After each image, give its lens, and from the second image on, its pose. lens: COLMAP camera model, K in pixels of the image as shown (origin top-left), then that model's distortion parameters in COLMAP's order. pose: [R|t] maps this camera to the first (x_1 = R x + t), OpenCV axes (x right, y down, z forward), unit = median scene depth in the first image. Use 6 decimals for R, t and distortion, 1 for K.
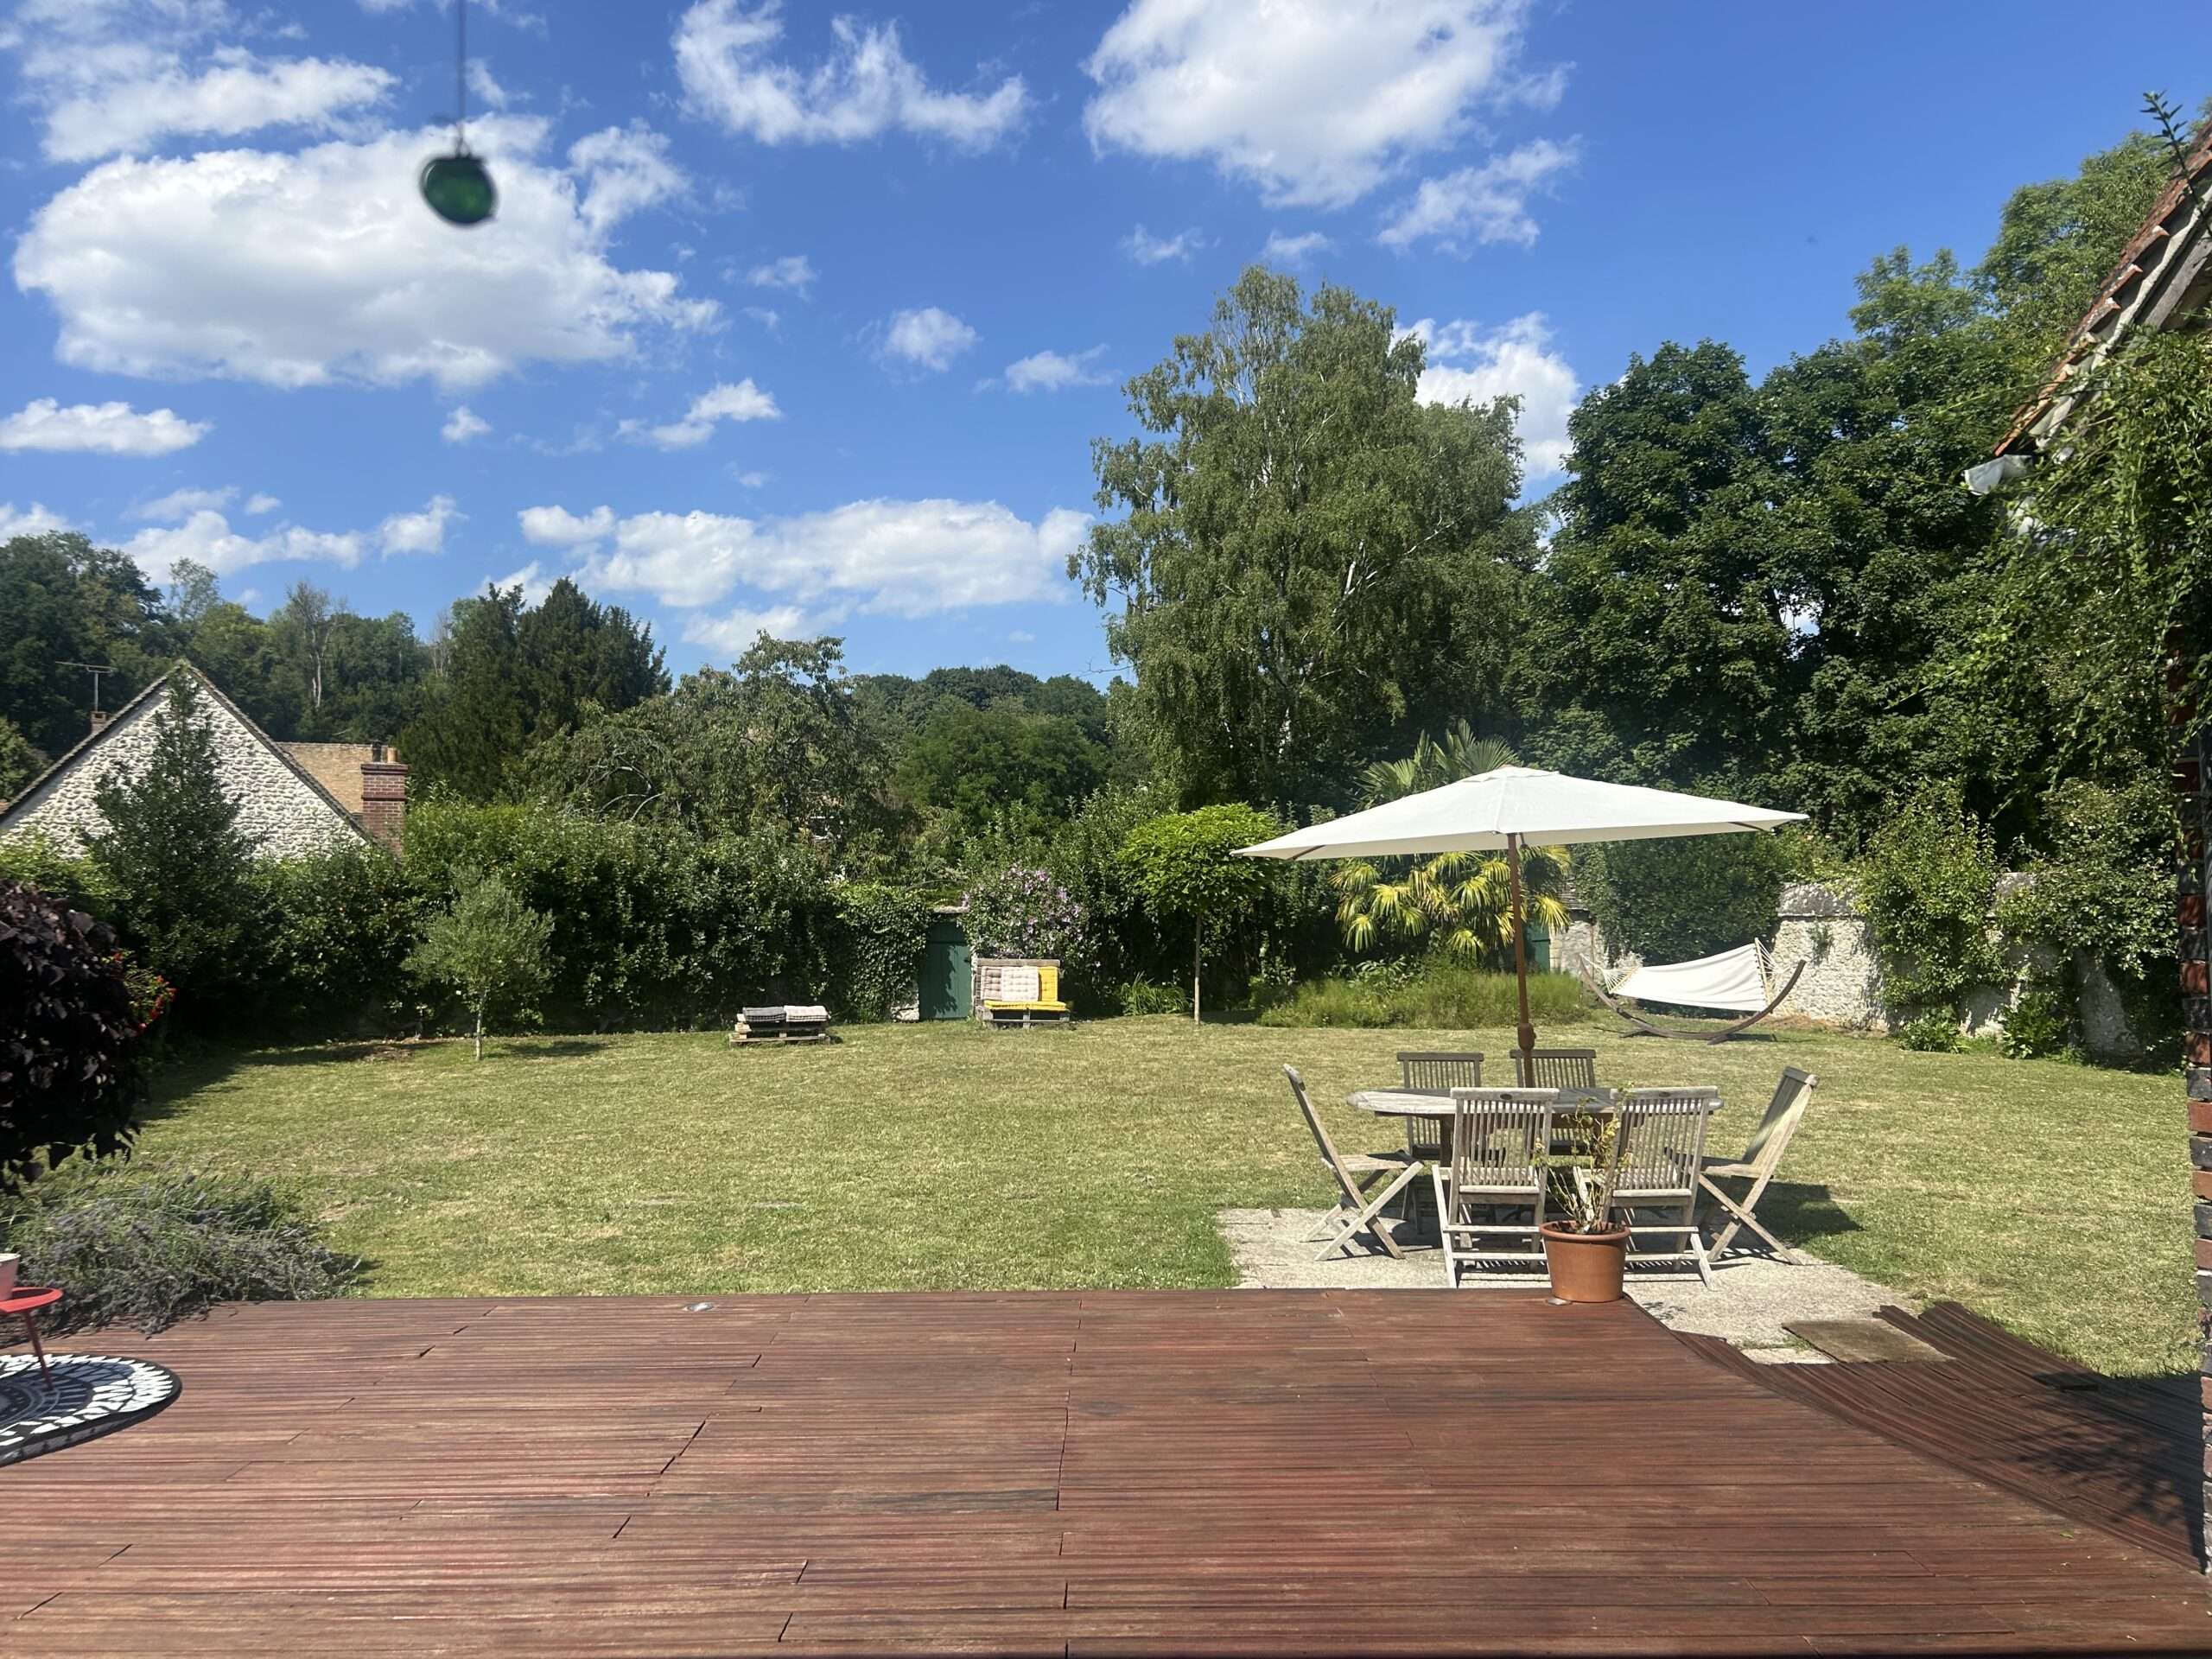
lens RADIAL K [[1666.0, 0, 1103.7], [0, 1666.0, 821.8], [0, 0, 1]] dist [0.060866, -0.001884]
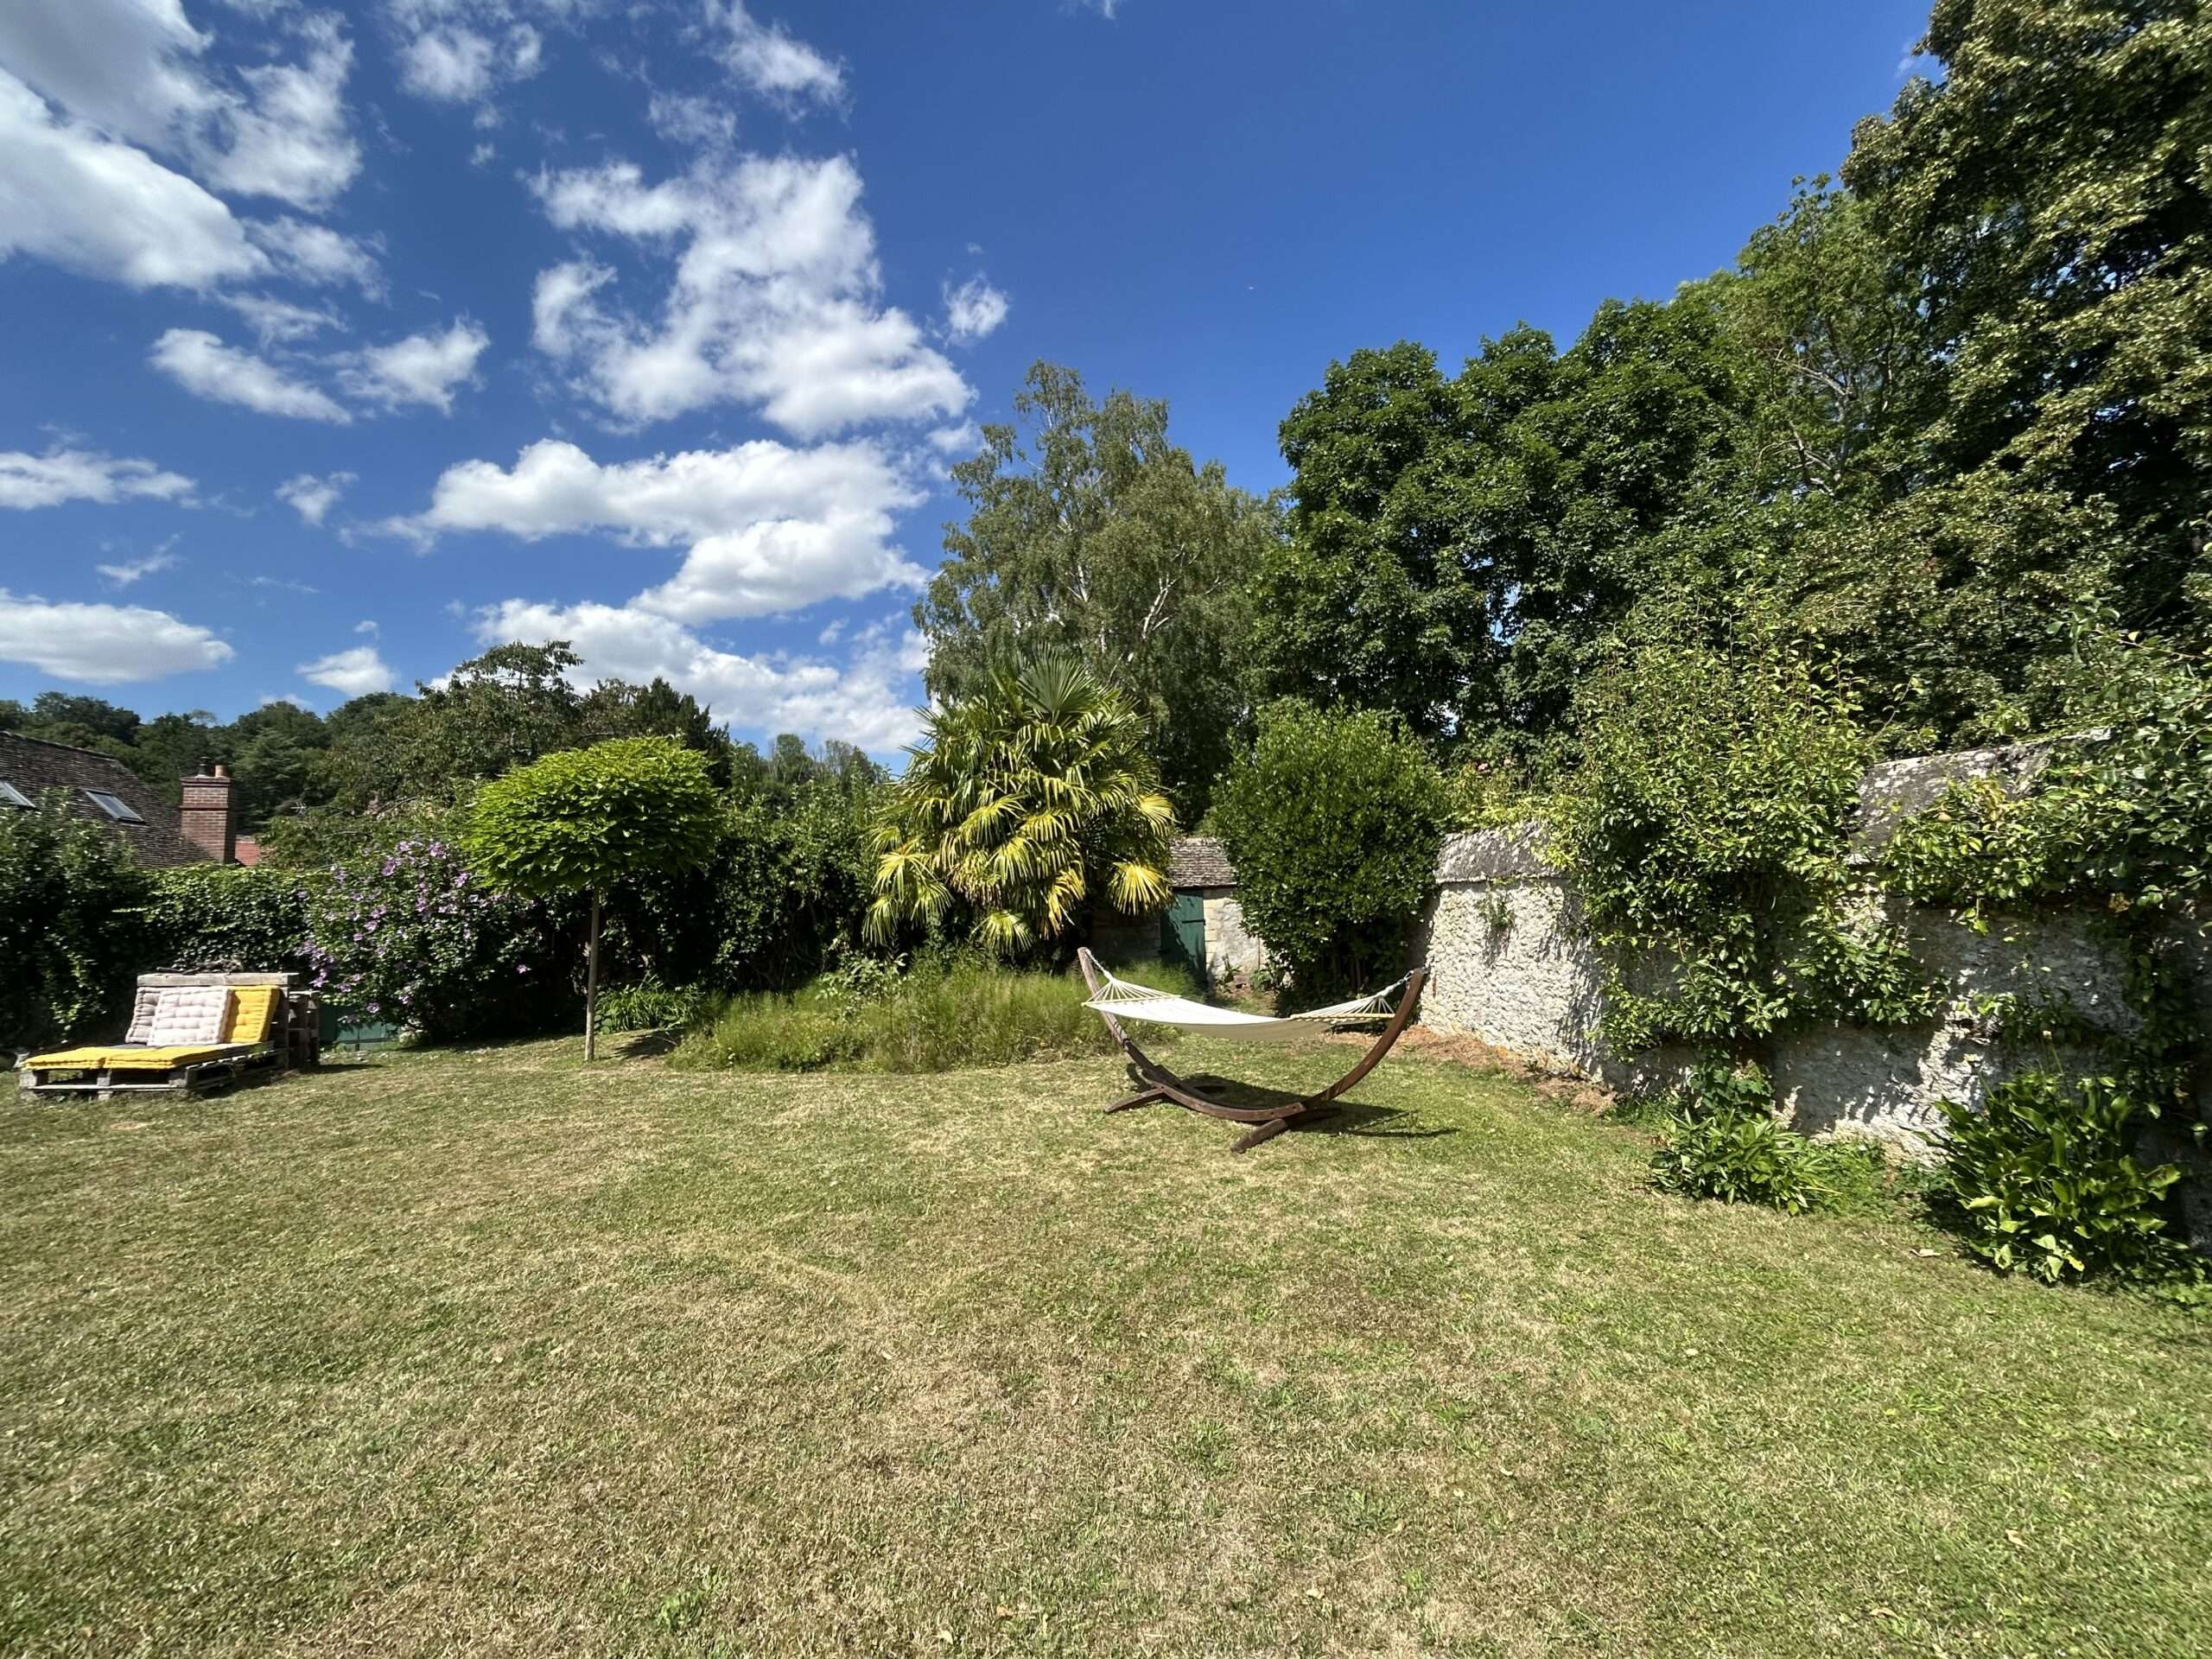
lens RADIAL K [[894.3, 0, 1109.3], [0, 894.3, 820.5], [0, 0, 1]] dist [0.020855, 0.000209]
pose [[0.997992, -0.022266, -0.059300, 0.295144], [0.020066, 0.999097, -0.037438, 0.042000], [0.060080, 0.036173, 0.997538, 0.641531]]
